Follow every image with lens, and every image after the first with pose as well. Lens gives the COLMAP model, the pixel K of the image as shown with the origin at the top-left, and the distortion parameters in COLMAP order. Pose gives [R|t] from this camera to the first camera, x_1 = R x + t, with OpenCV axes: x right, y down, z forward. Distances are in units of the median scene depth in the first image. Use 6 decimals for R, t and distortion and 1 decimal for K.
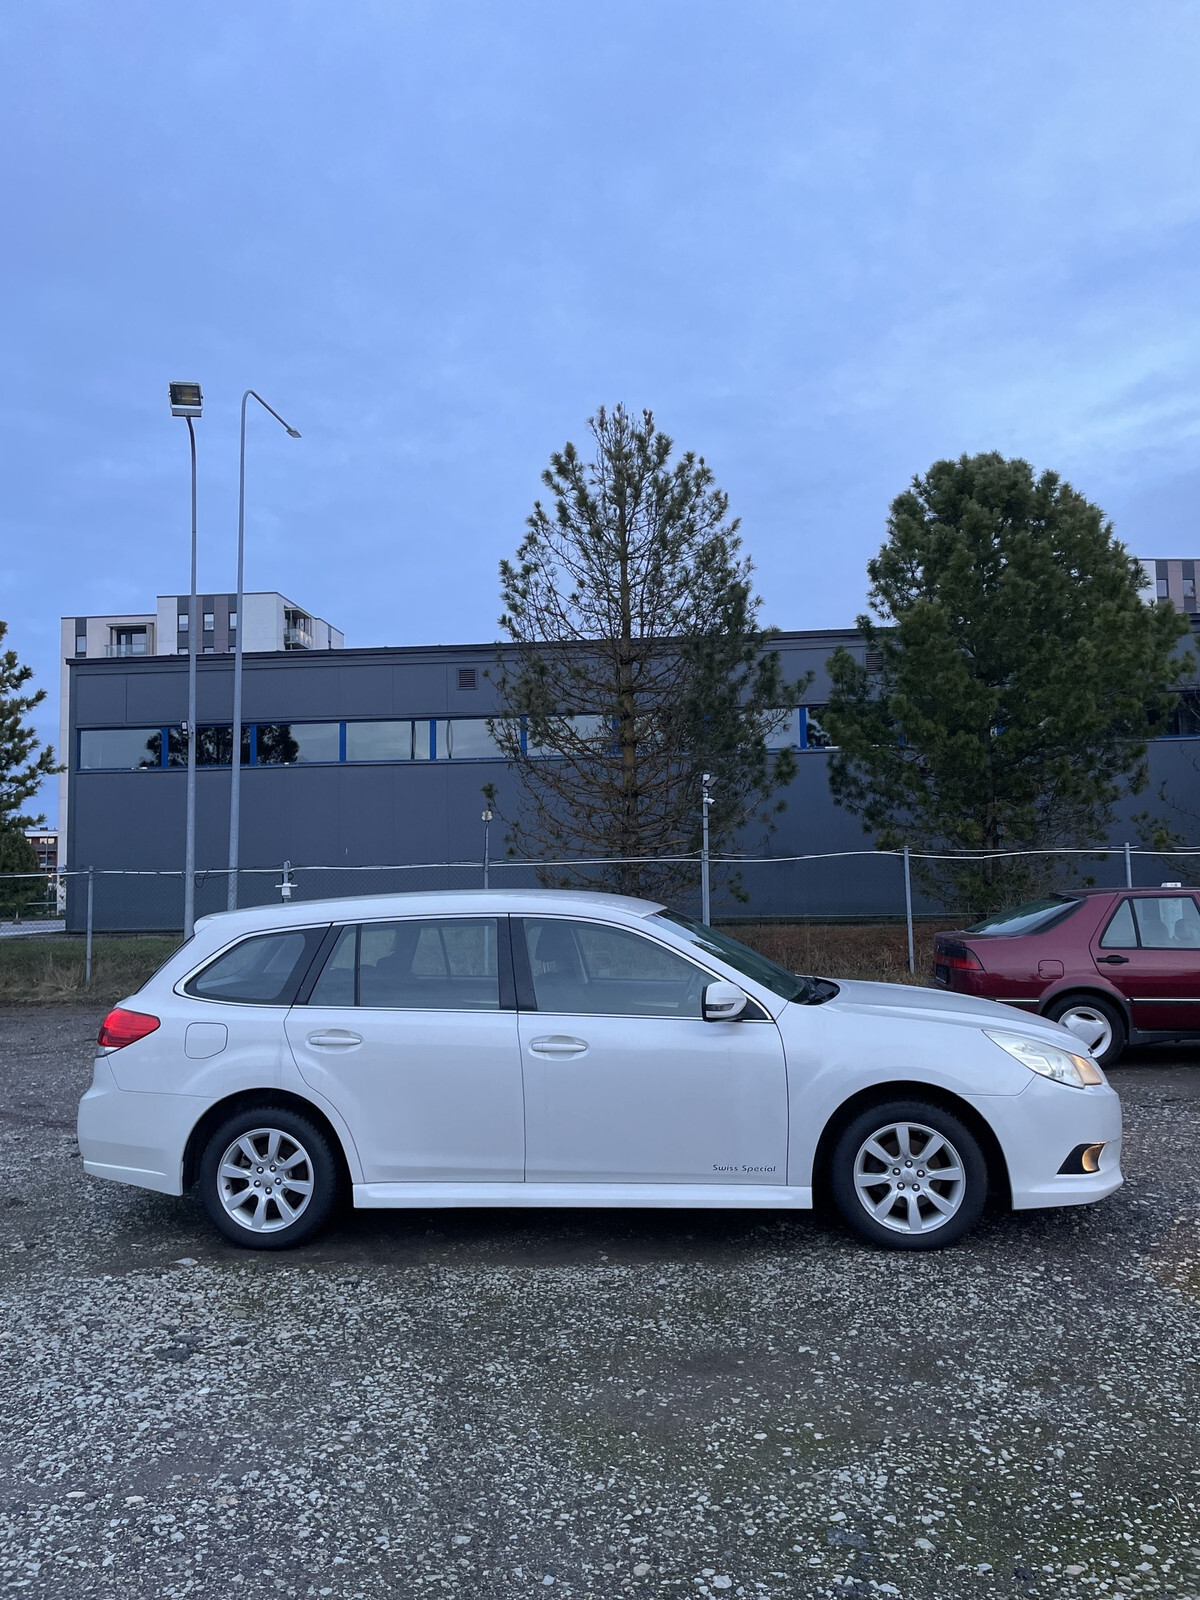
lens RADIAL K [[1212.0, 0, 612.9], [0, 1212.0, 796.1], [0, 0, 1]] dist [0.051378, -0.048034]
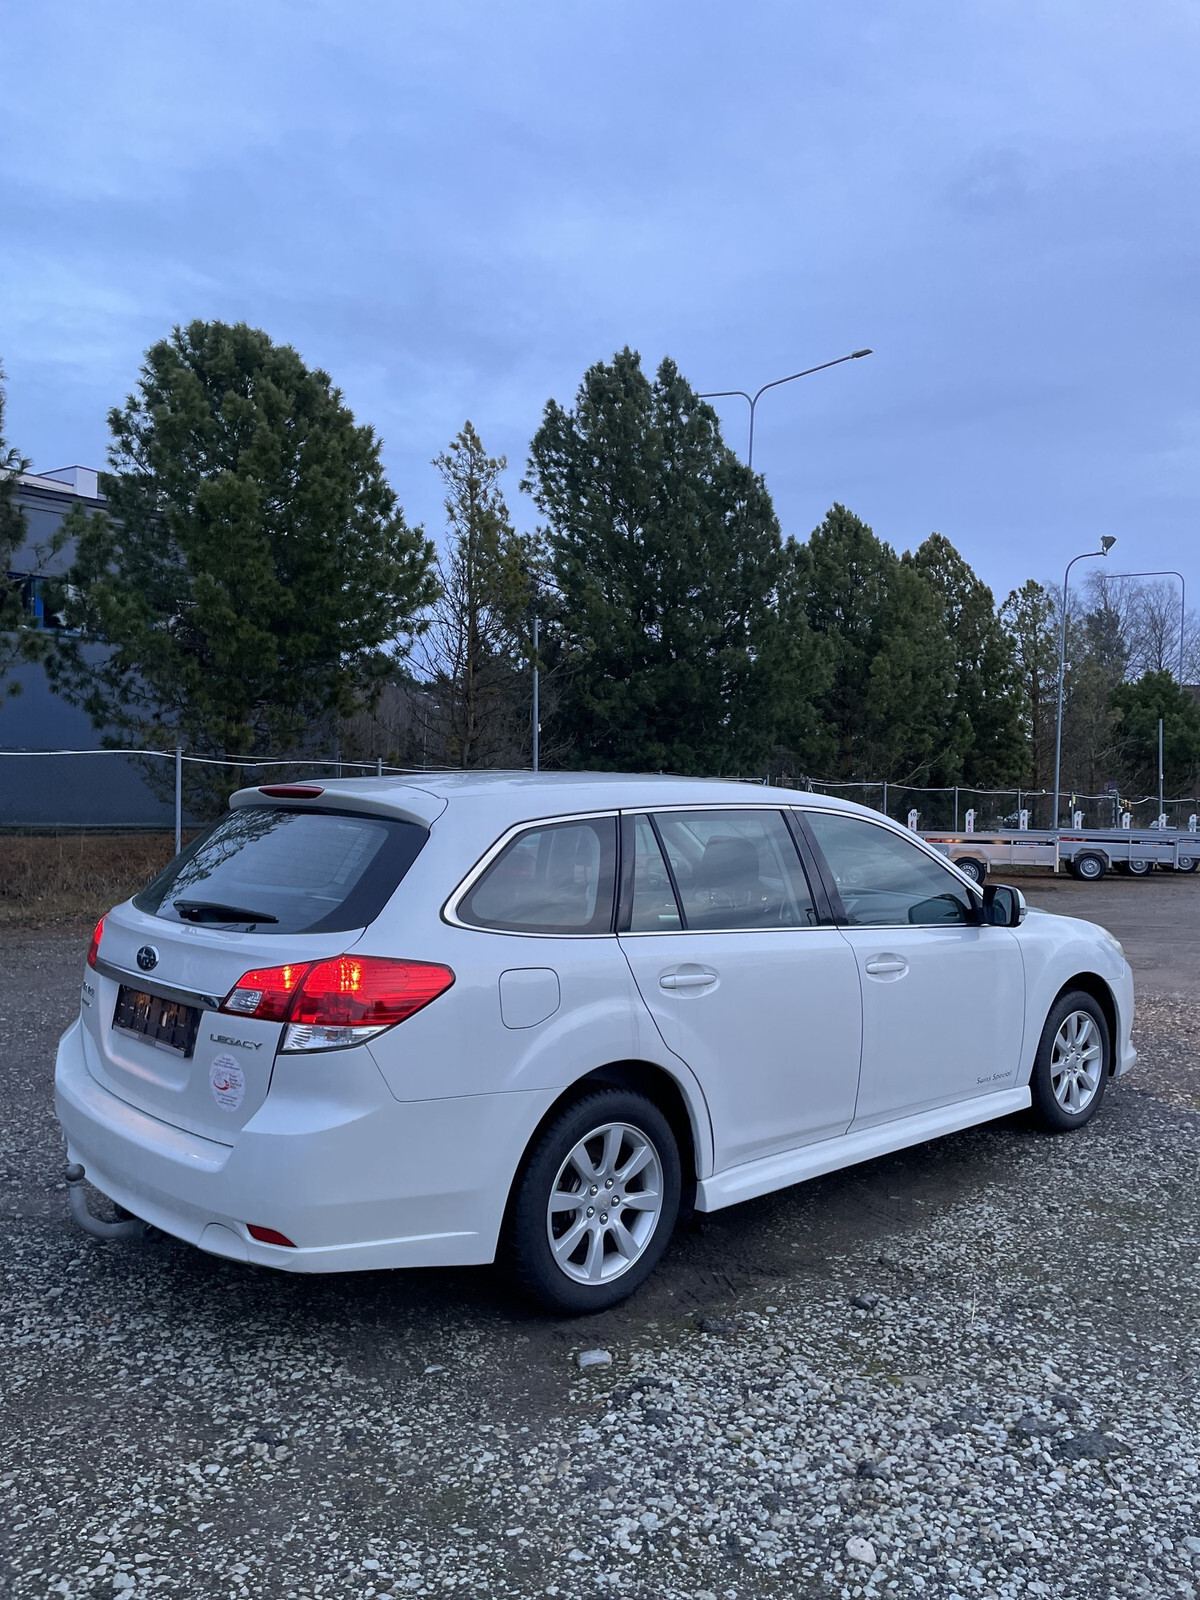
lens RADIAL K [[1212.0, 0, 610.9], [0, 1212.0, 797.1], [0, 0, 1]] dist [0.051378, -0.048034]
pose [[0.634199, 0.037276, 0.772271, -0.761392], [-0.089092, 0.995707, 0.025103, 0.082867], [-0.768020, -0.084724, 0.634797, 0.590456]]
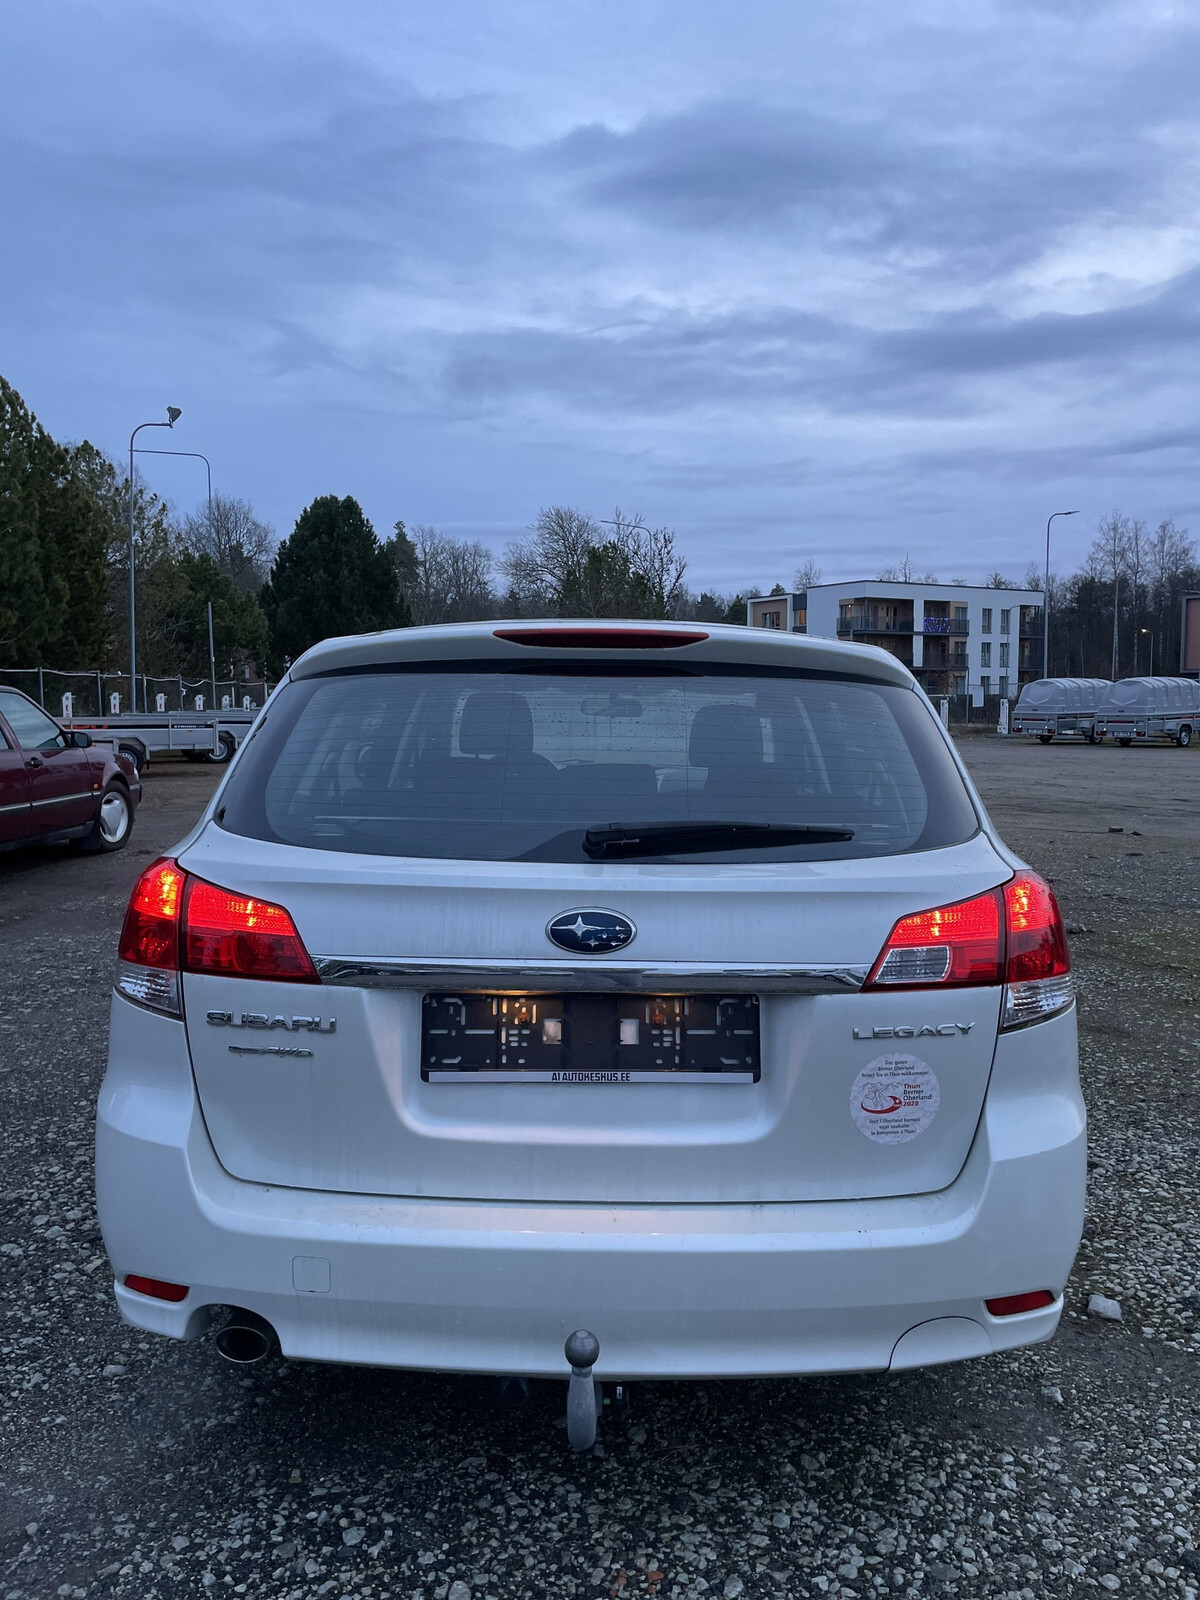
lens RADIAL K [[1212.0, 0, 612.9], [0, 1212.0, 806.7], [0, 0, 1]] dist [0.051378, -0.048034]
pose [[-0.131143, -0.064604, 0.989256, -0.761708], [-0.073390, 0.995769, 0.055300, 0.148526], [-0.988643, -0.065350, -0.135329, 1.214787]]
